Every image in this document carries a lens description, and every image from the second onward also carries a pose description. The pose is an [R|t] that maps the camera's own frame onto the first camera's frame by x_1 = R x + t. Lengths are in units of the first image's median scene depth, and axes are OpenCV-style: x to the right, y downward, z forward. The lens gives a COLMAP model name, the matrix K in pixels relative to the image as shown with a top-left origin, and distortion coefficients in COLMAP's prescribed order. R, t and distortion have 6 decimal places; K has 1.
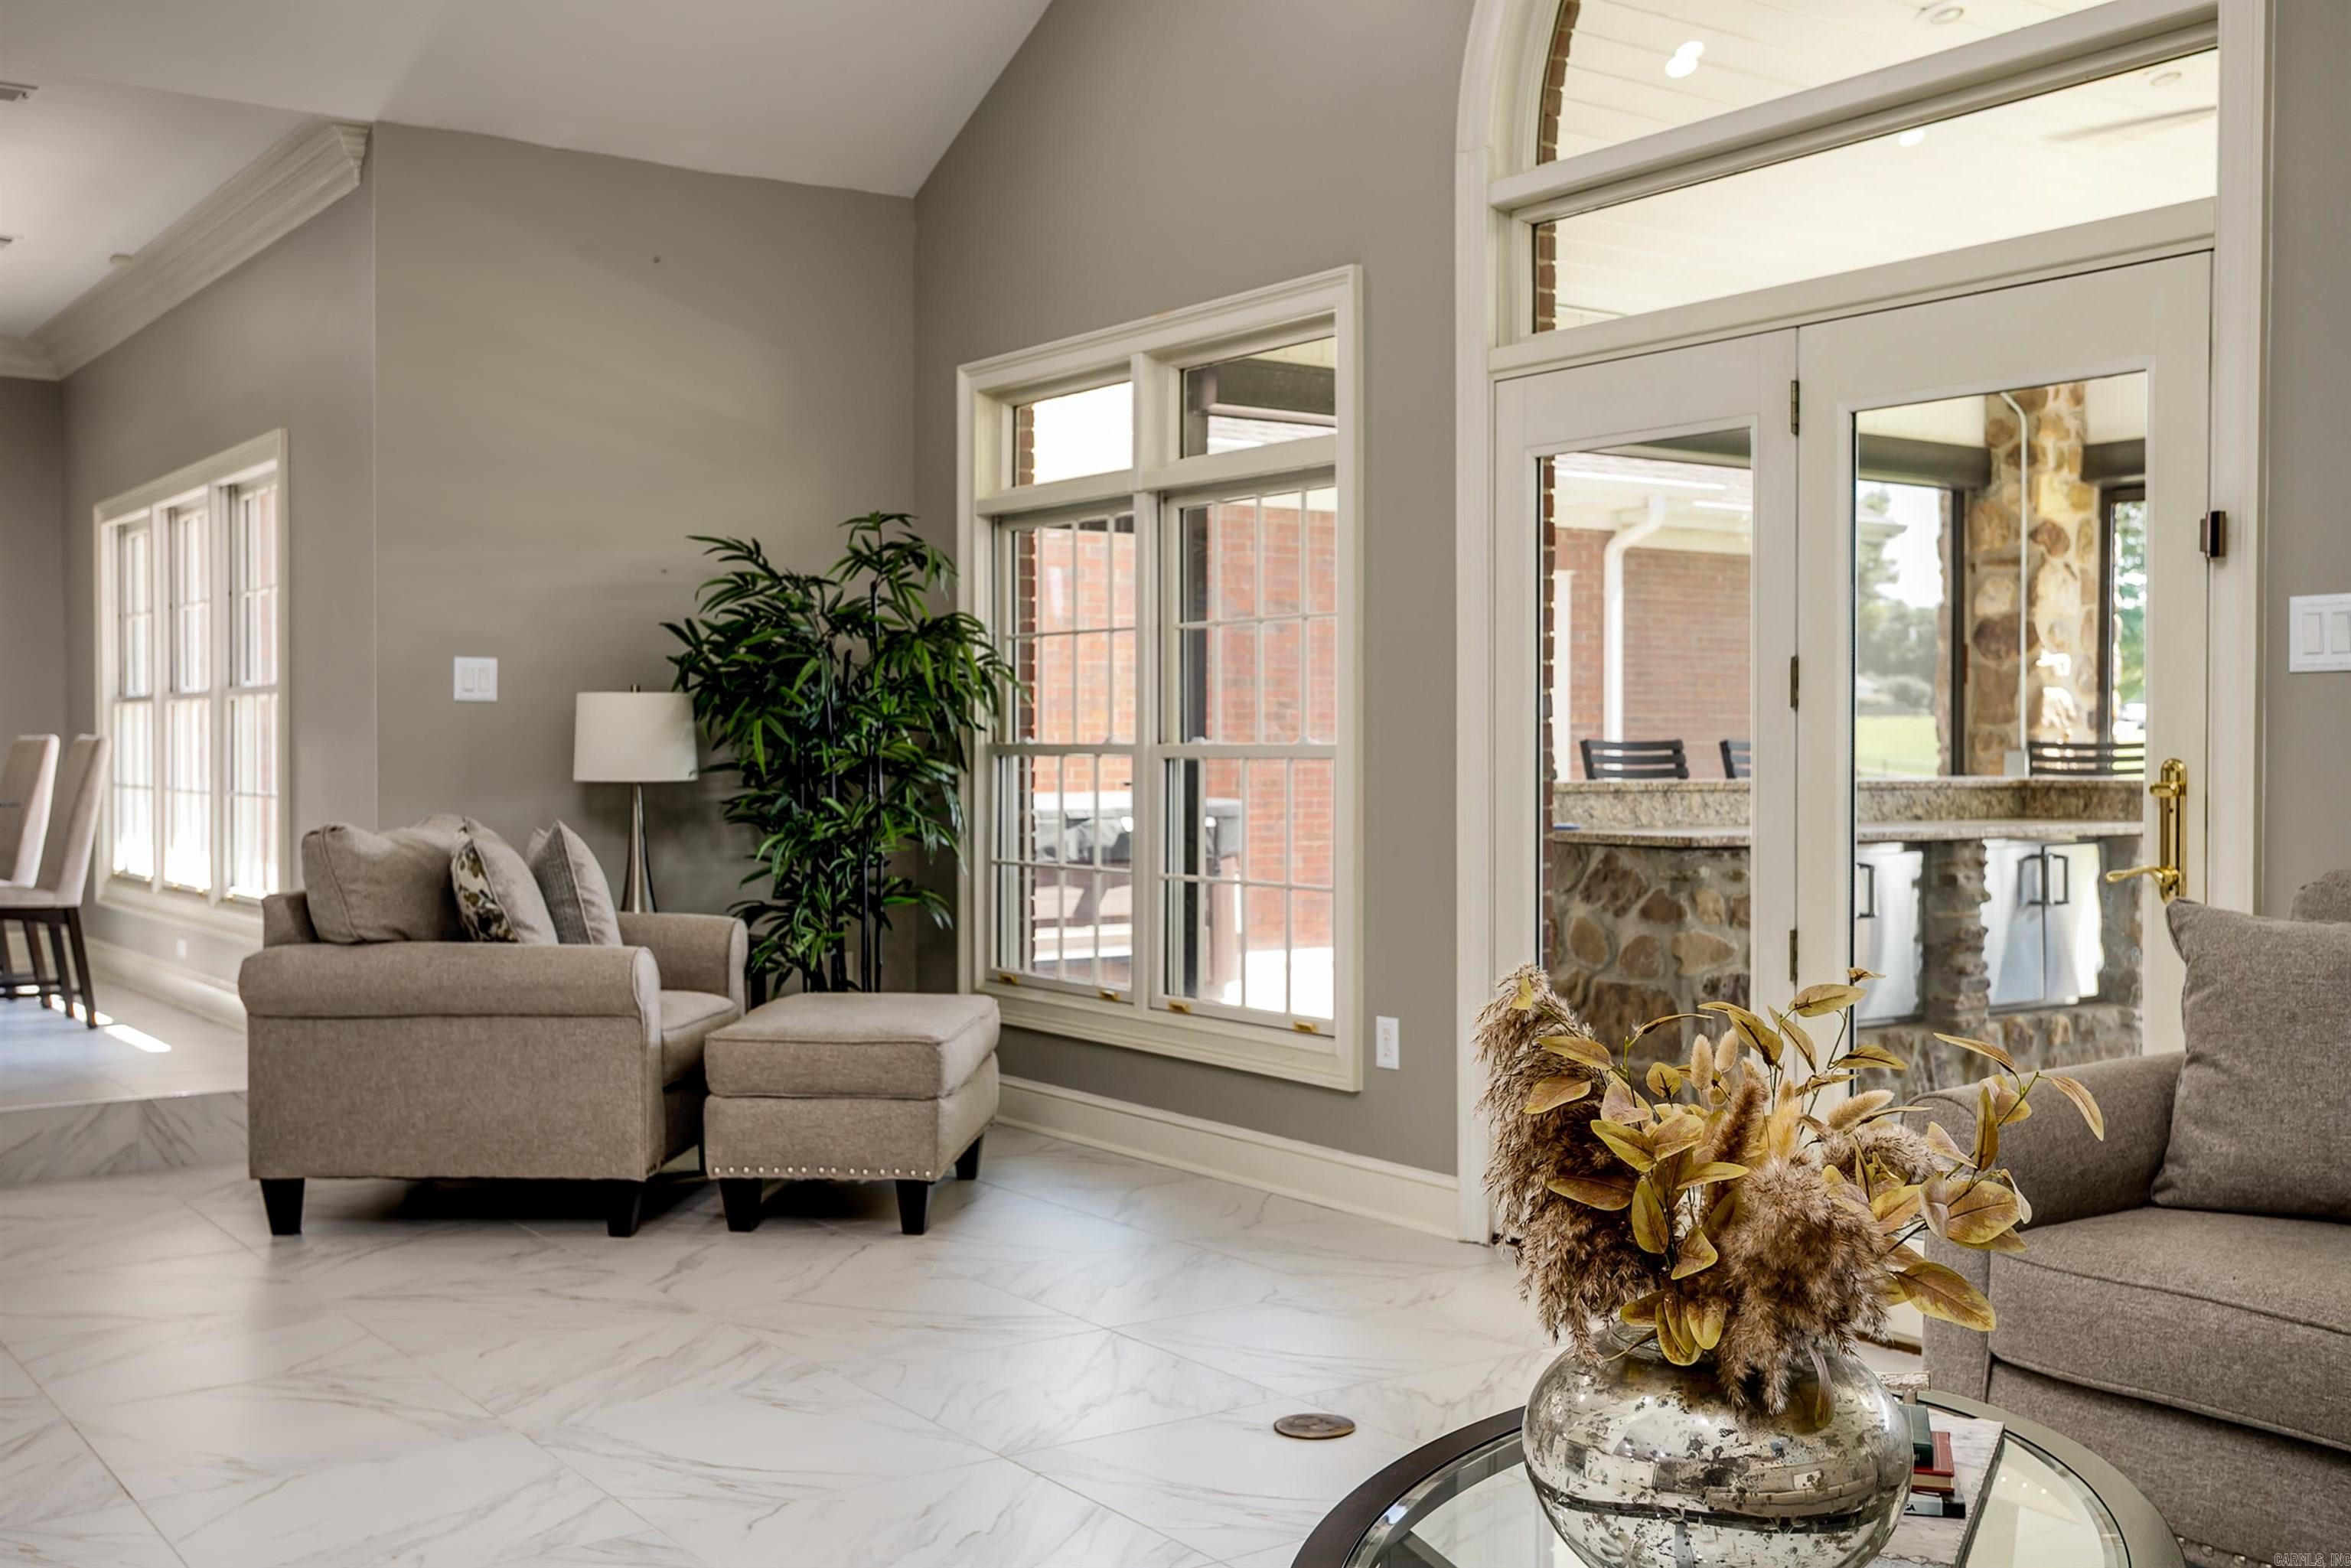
lens RADIAL K [[2302.5, 0, 1173.4], [0, 2302.5, 781.2], [0, 0, 1]] dist [0.022556, 0.000000]
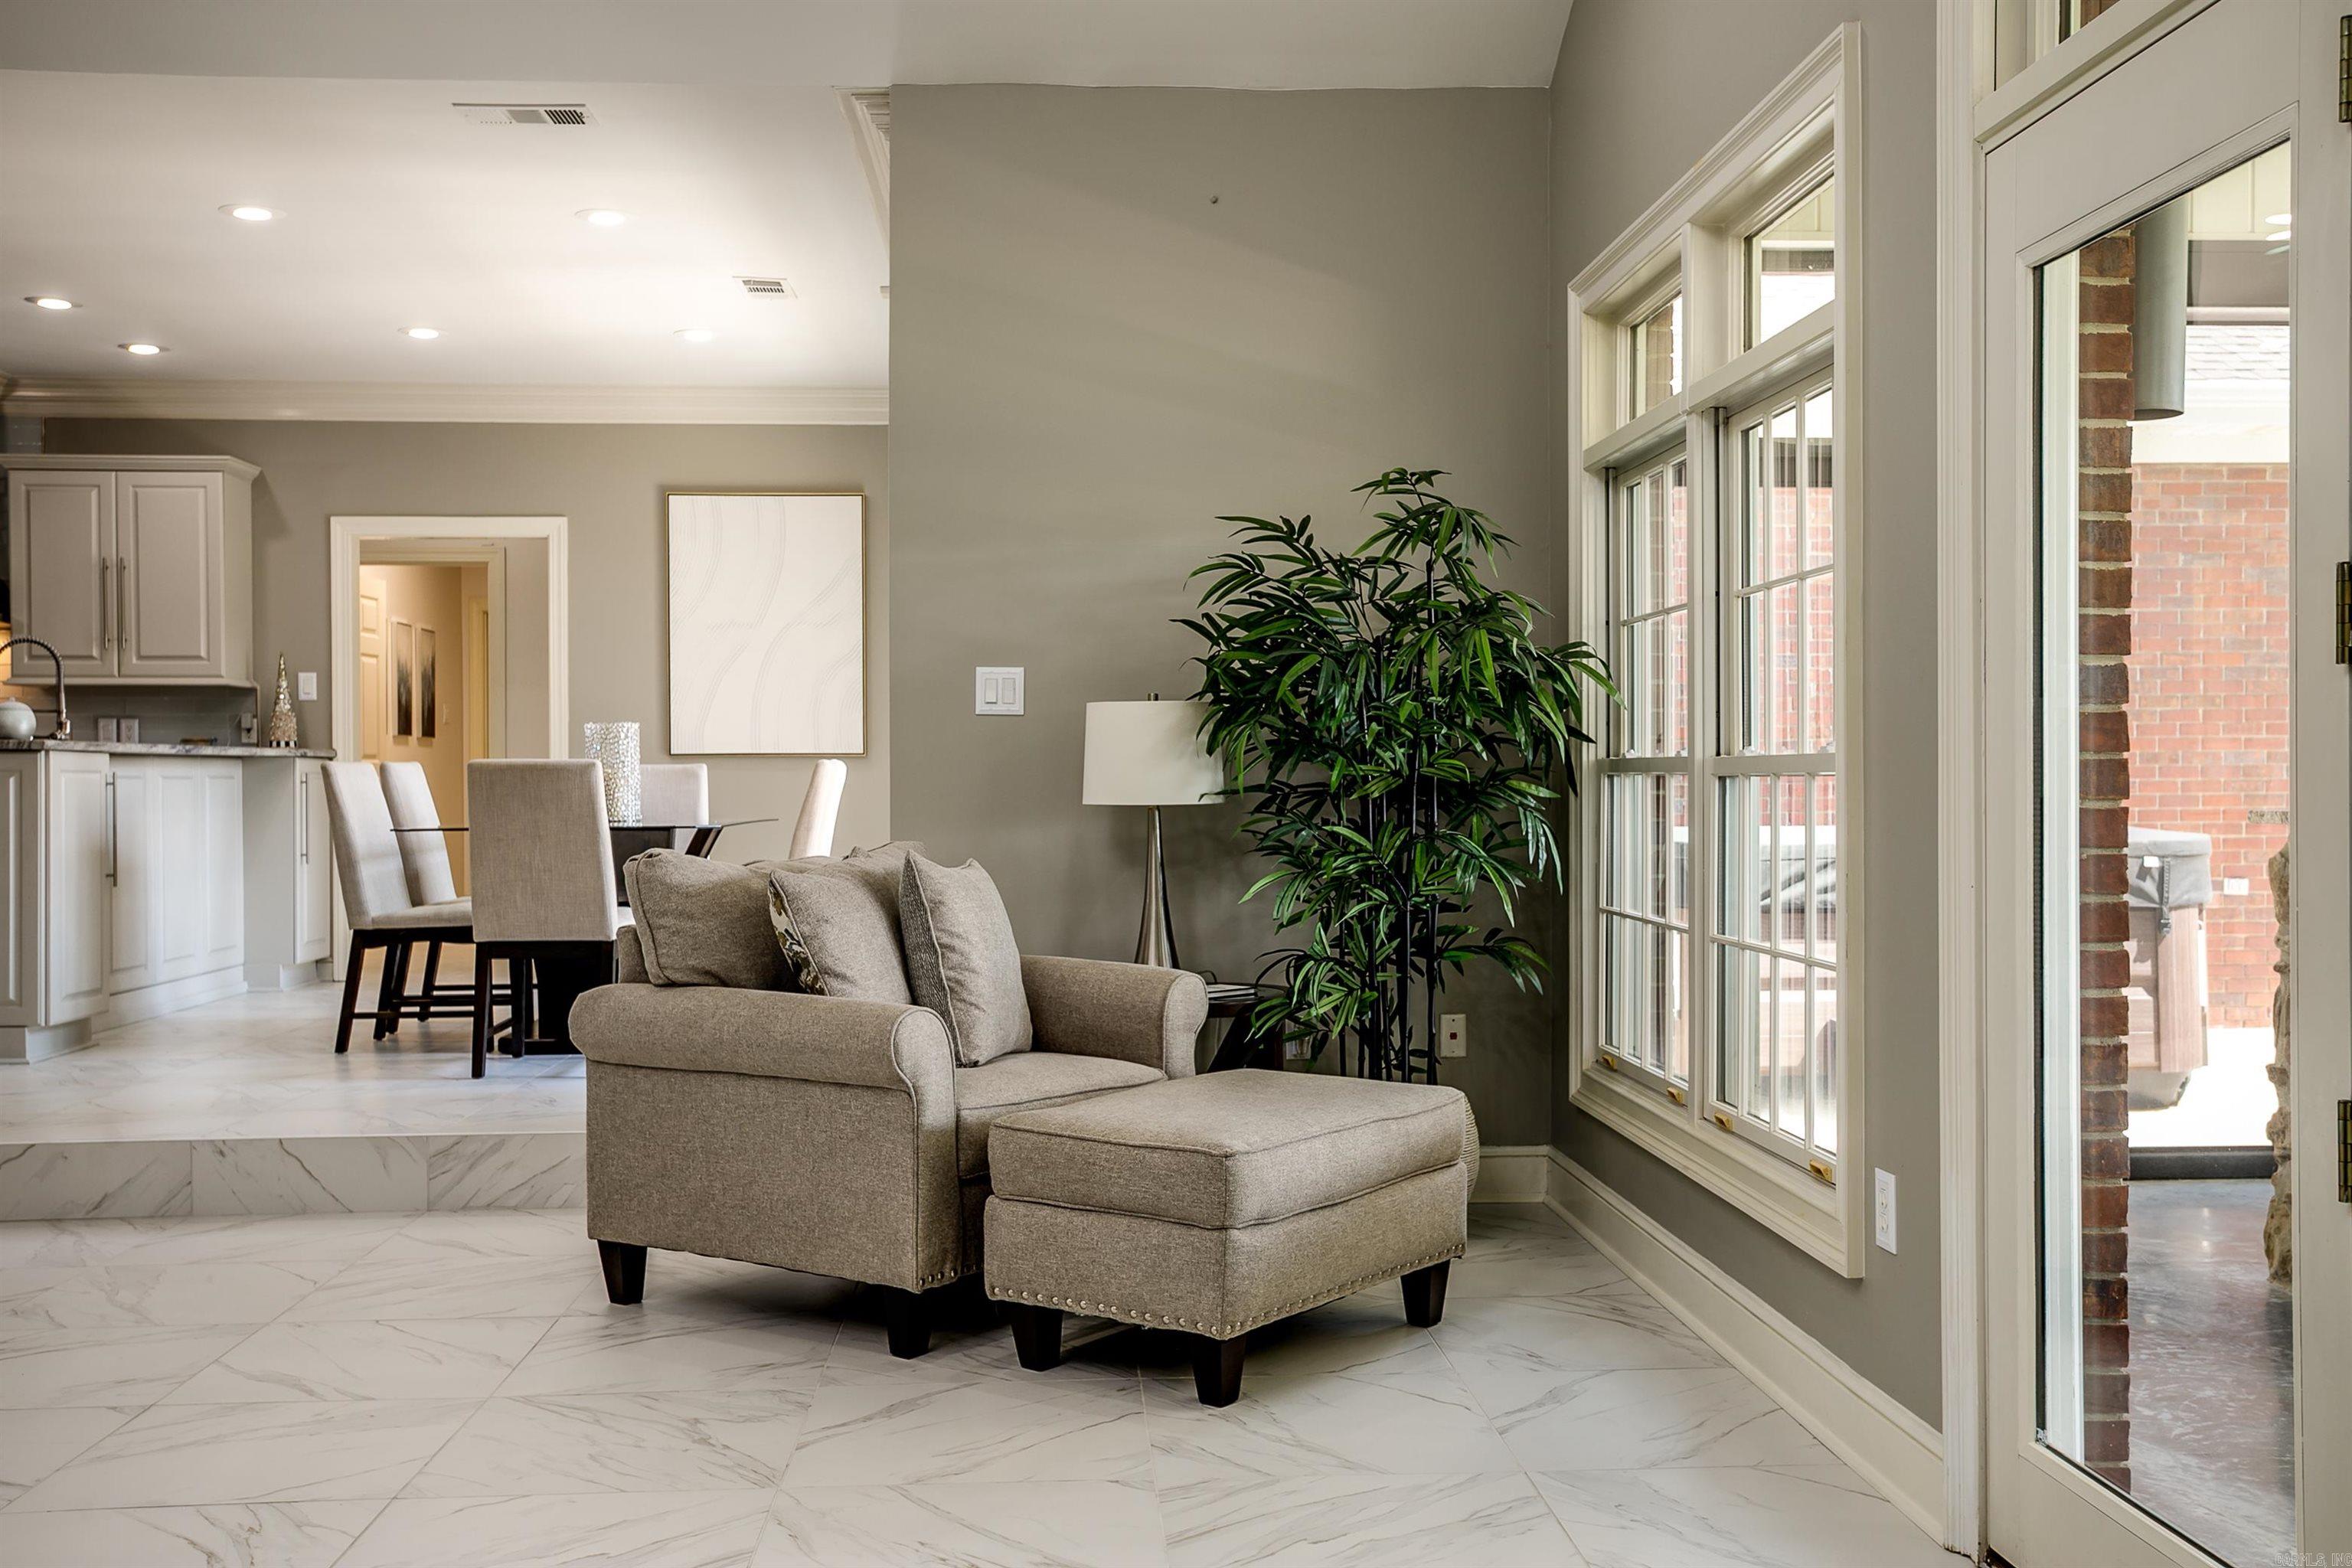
lens RADIAL K [[2246.0, 0, 1184.1], [0, 2246.0, 780.5], [0, 0, 1]] dist [-0.002367, 0.000000]
pose [[0.854839, -0.000296, -0.518893, 0.256027], [-0.005458, 0.999939, -0.009563, -0.001287], [0.518864, 0.011007, 0.854786, 0.354035]]
